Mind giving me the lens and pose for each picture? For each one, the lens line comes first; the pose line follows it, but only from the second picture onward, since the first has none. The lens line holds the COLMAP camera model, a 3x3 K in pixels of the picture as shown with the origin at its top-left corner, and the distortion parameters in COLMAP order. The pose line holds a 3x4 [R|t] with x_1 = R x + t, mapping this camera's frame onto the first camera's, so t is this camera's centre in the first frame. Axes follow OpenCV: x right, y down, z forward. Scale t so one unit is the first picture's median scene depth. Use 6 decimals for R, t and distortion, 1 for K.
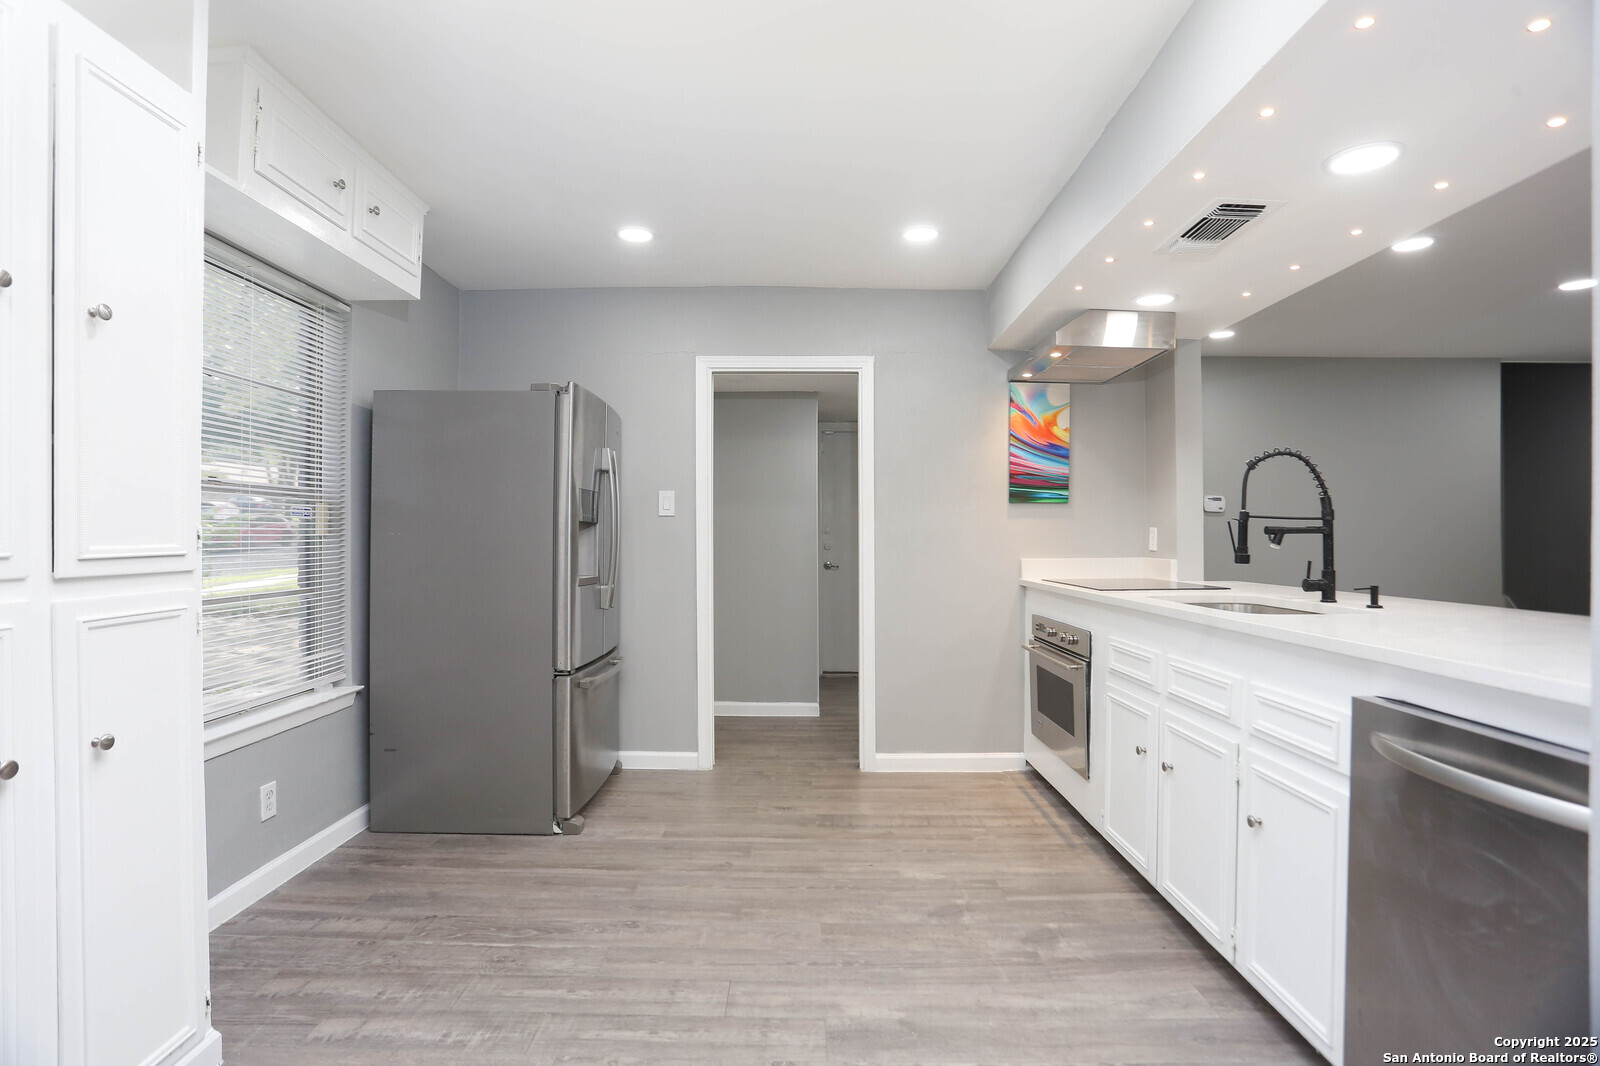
lens RADIAL K [[771.6, 0, 796.6], [0, 771.6, 539.1], [0, 0, 1]] dist [-0.076477, 0.000048]
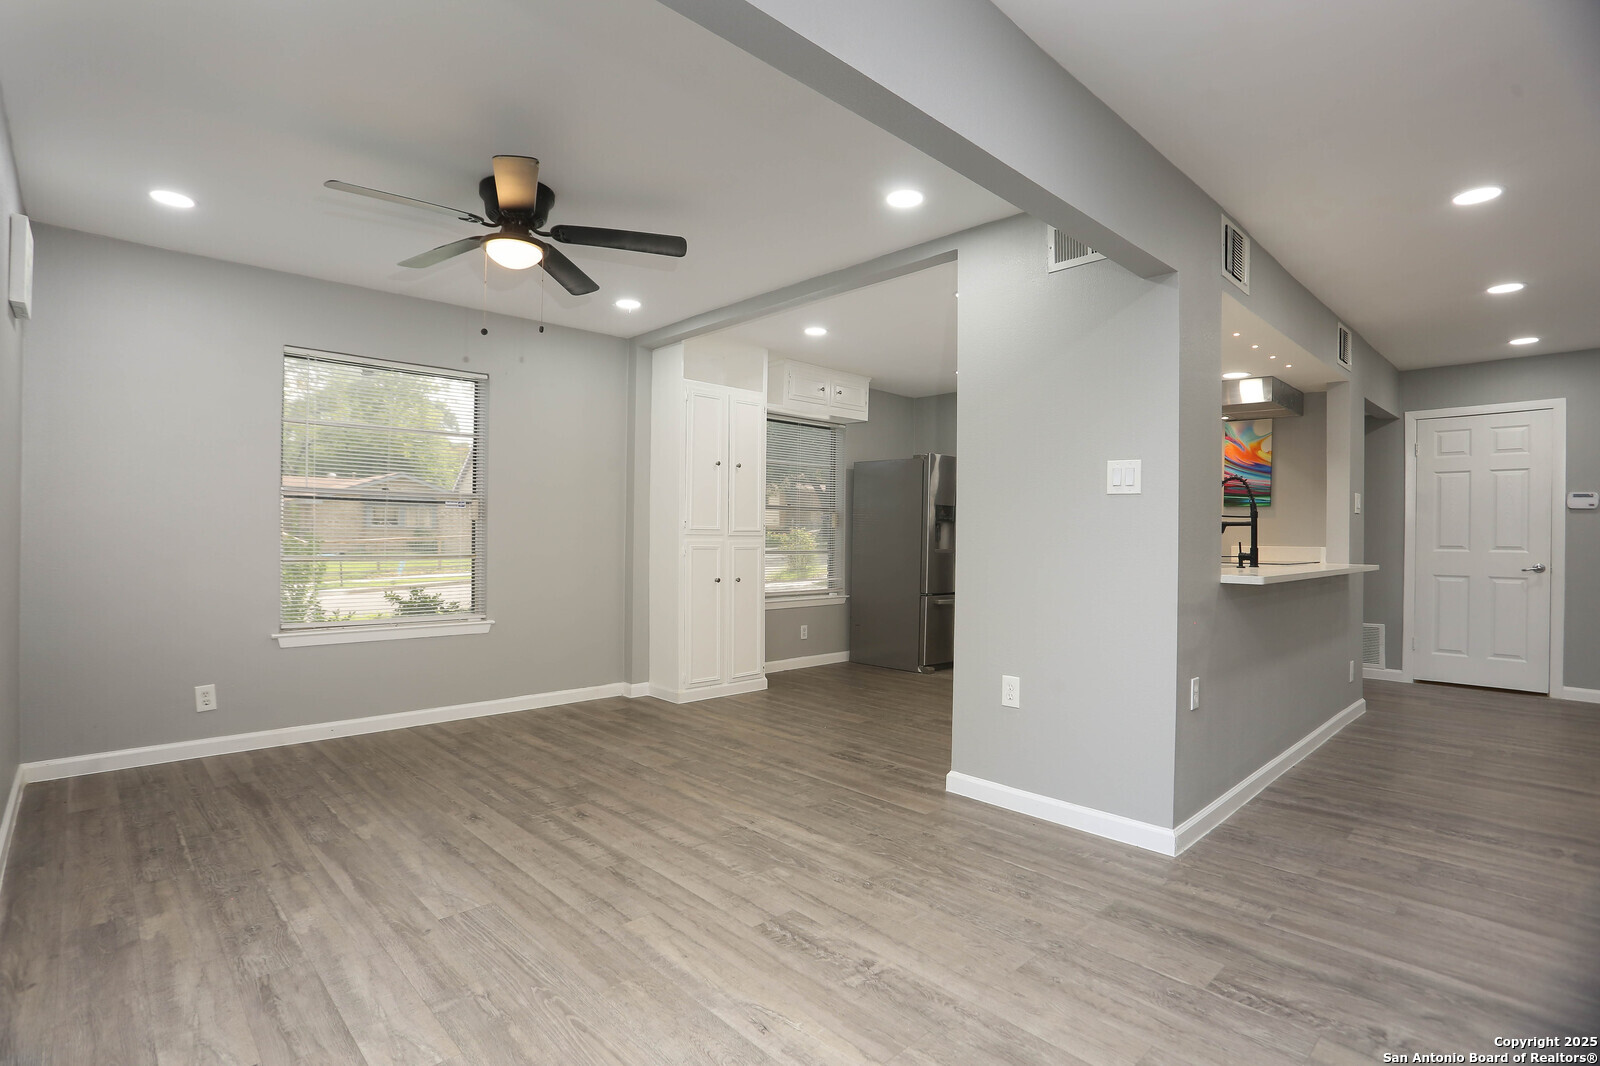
lens RADIAL K [[771.6, 0, 796.6], [0, 771.6, 539.1], [0, 0, 1]] dist [-0.076477, 0.000048]
pose [[0.697512, 0.009708, -0.716507, 0.755226], [-0.010679, 0.999938, 0.003152, 0.017561], [0.716493, 0.005453, 0.697573, -0.567303]]
